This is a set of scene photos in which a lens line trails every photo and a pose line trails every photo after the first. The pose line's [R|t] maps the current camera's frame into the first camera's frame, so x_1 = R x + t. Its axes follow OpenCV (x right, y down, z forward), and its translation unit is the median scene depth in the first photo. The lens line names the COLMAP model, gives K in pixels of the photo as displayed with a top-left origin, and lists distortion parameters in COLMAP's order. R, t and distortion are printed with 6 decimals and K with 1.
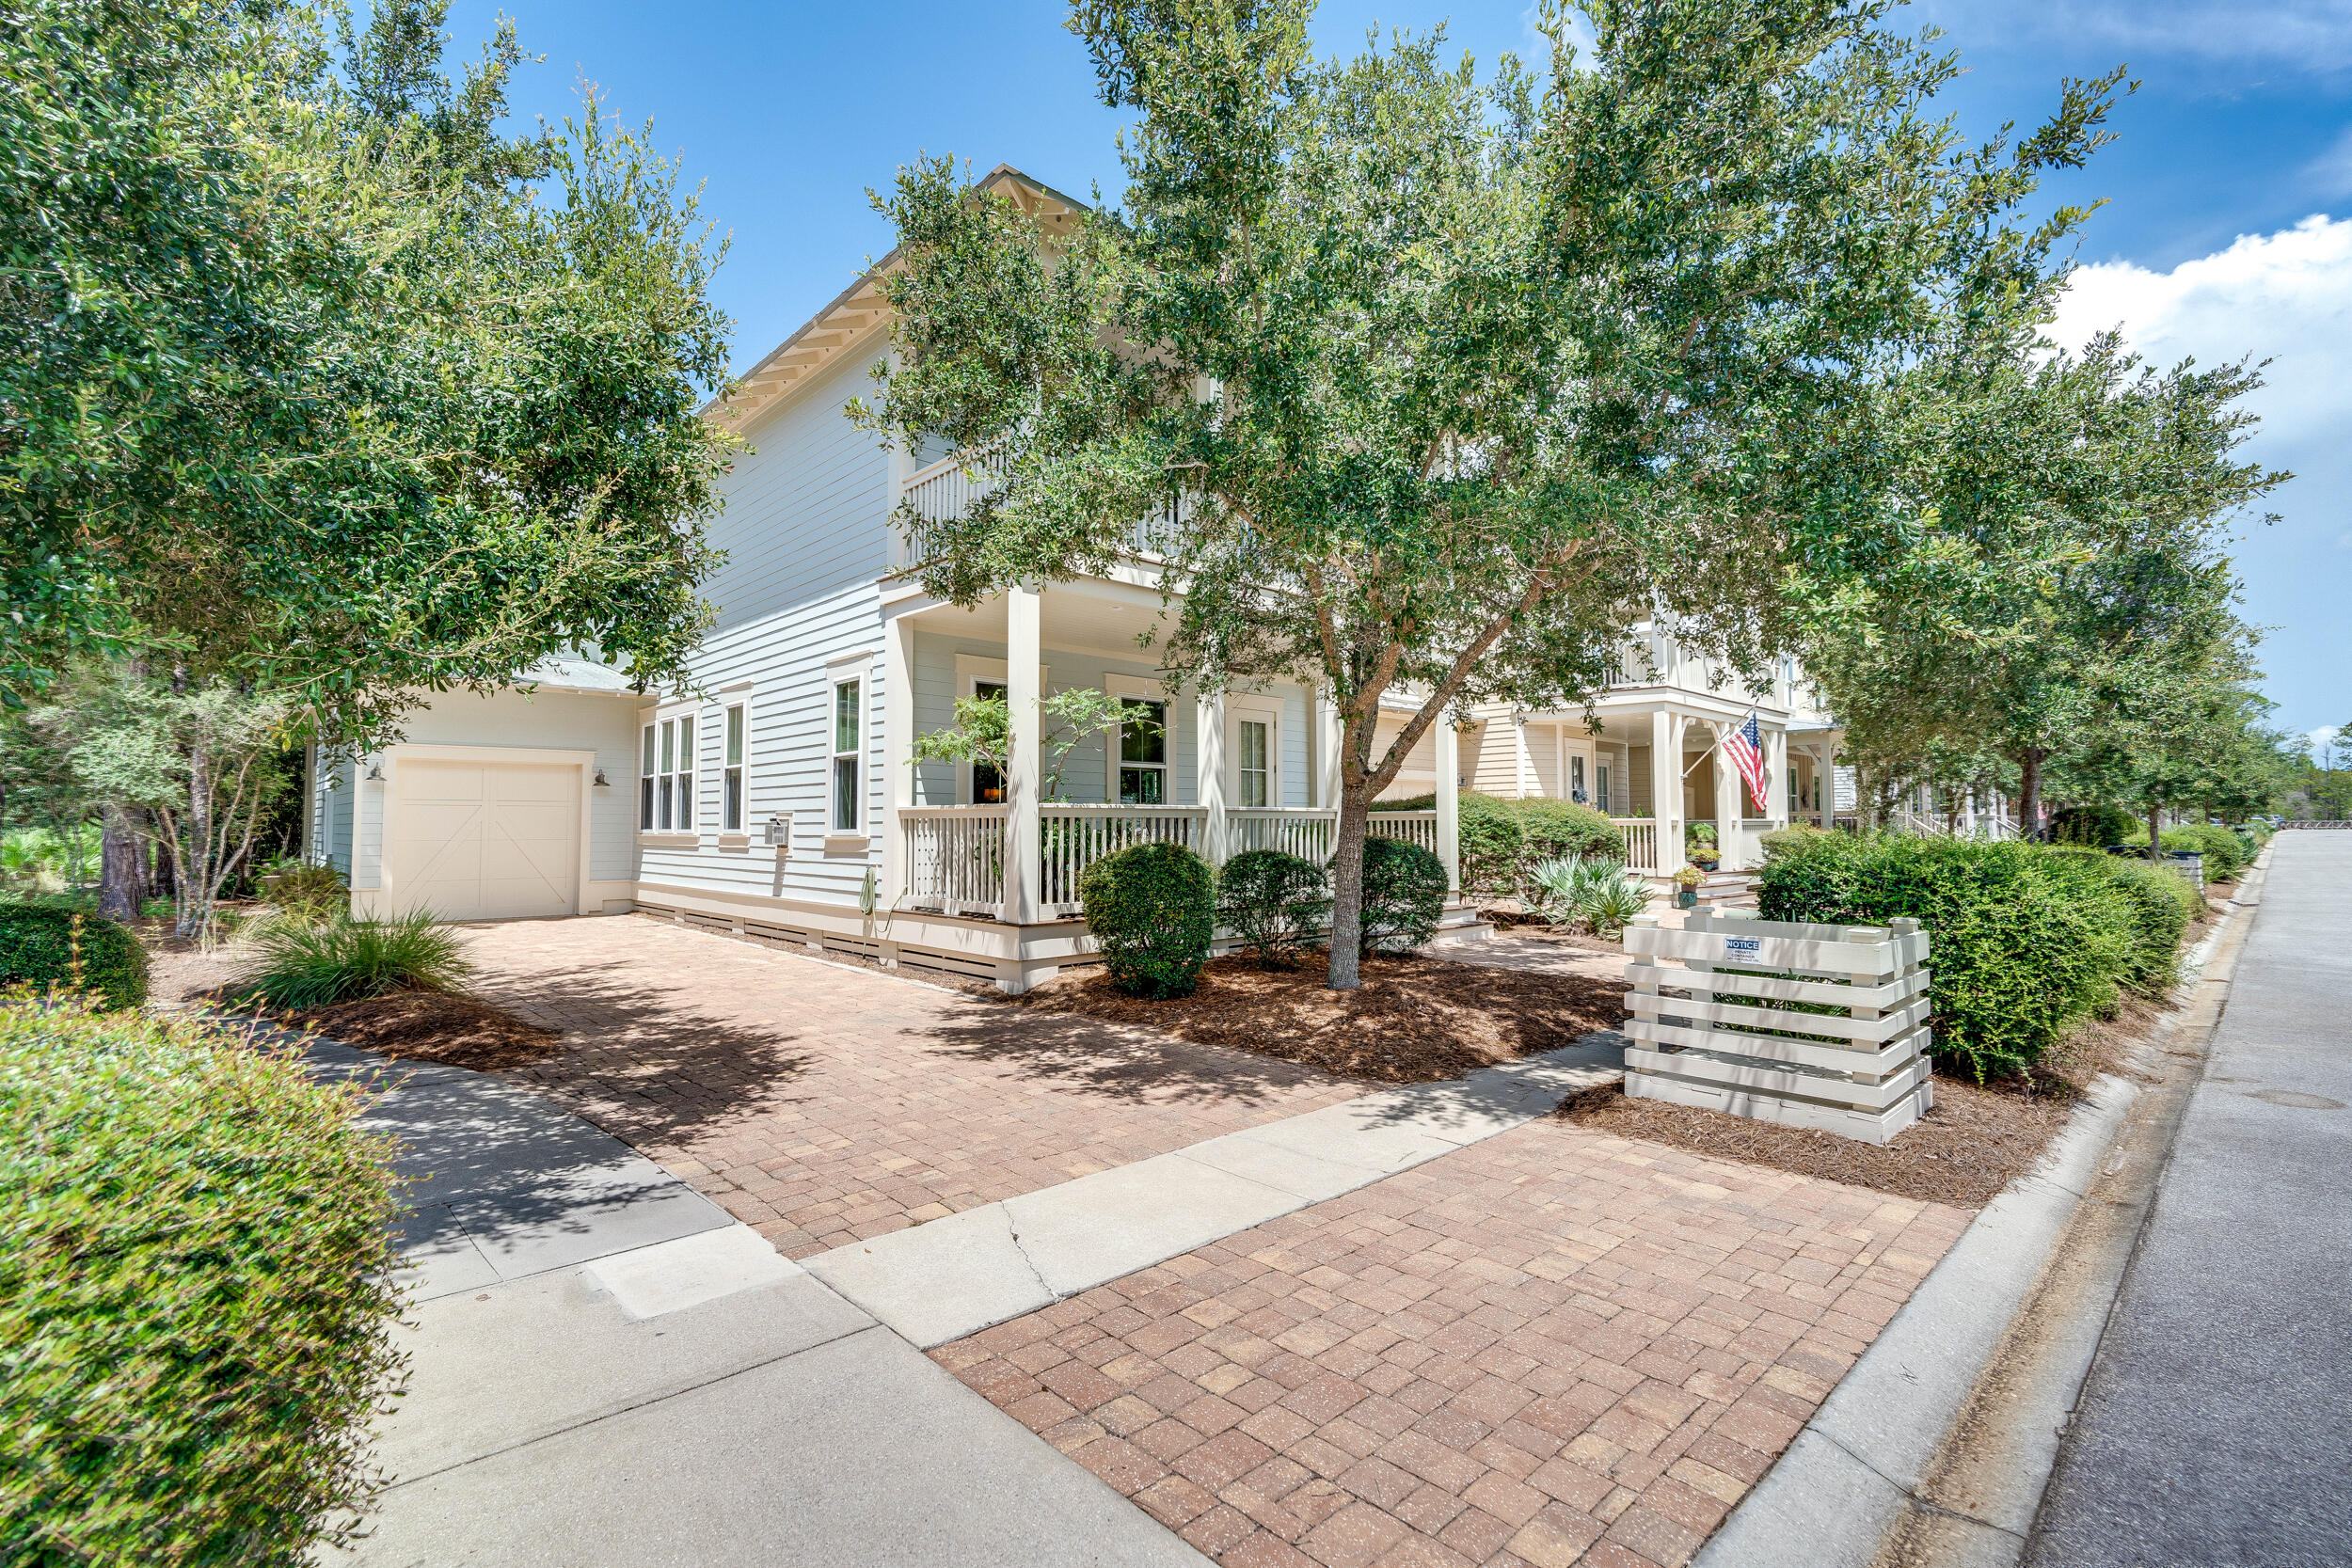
lens RADIAL K [[1061.8, 0, 1179.9], [0, 1061.8, 781.8], [0, 0, 1]] dist [-0.011164, 0.000488]
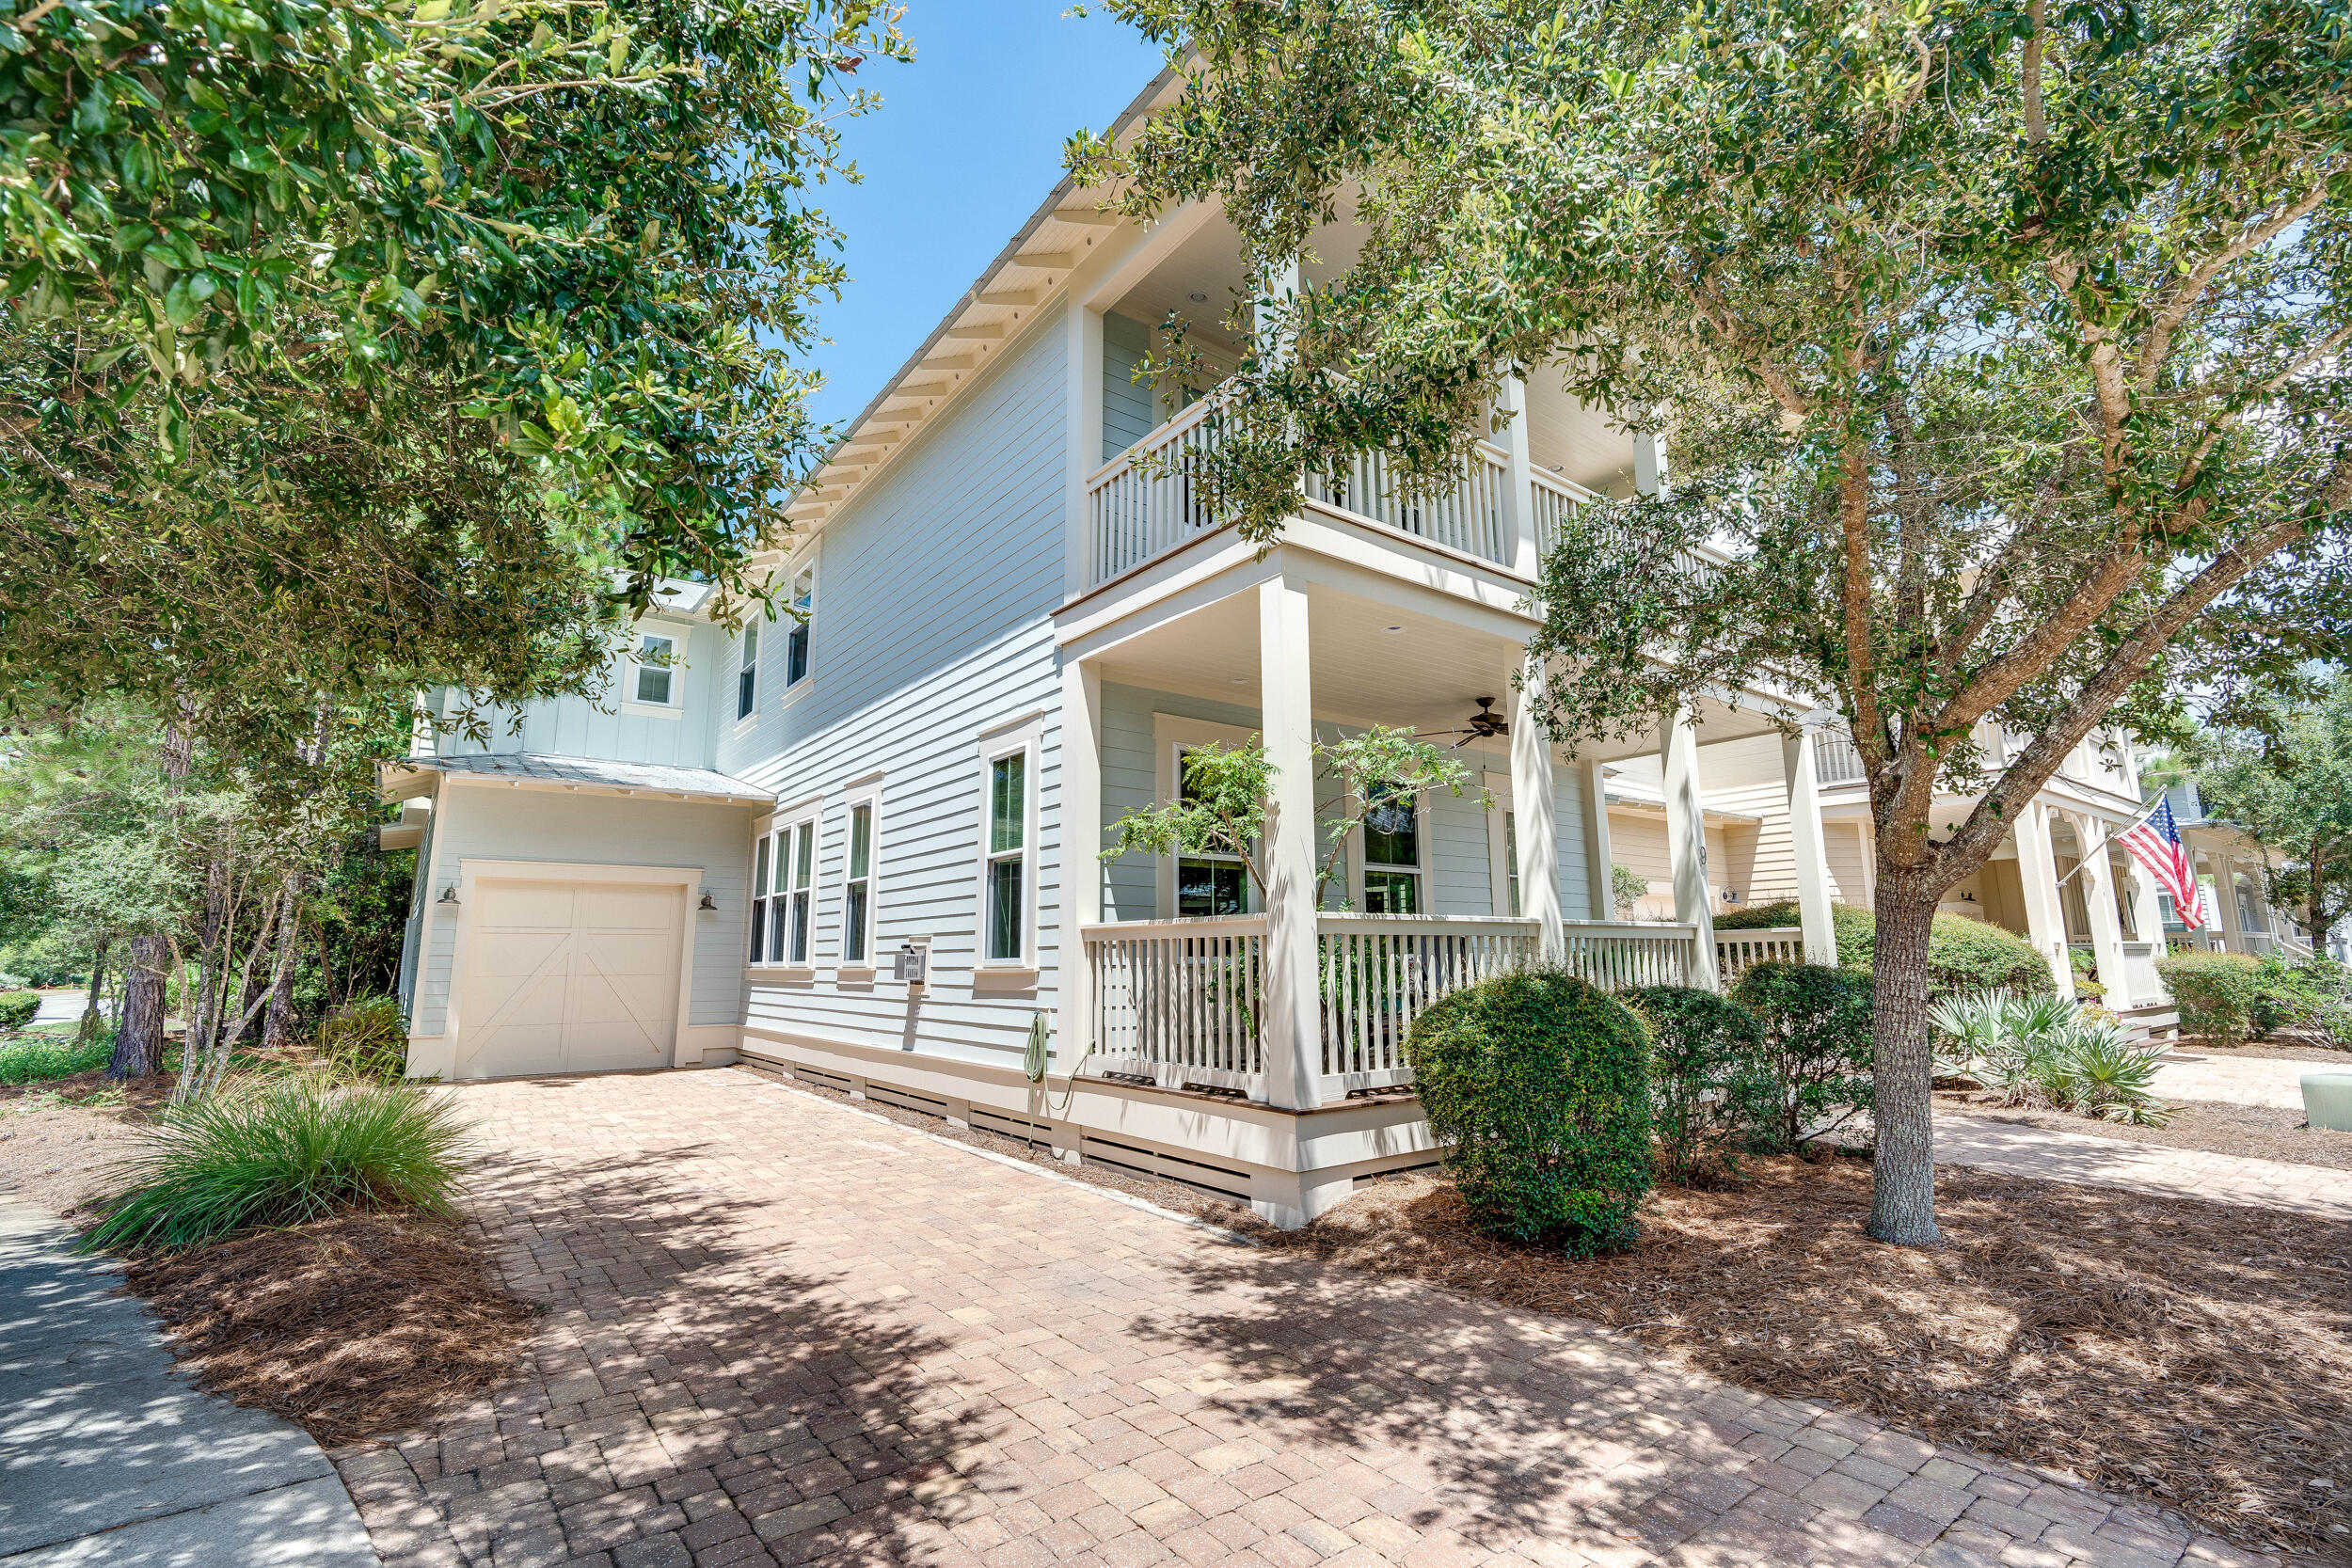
lens RADIAL K [[1061.8, 0, 1173.5], [0, 1061.8, 779.3], [0, 0, 1]] dist [-0.011164, 0.000488]
pose [[0.993290, -0.024901, -0.112940, -0.121694], [0.010281, 0.991691, -0.128229, 0.018712], [0.115195, 0.126208, 0.985293, 0.301354]]
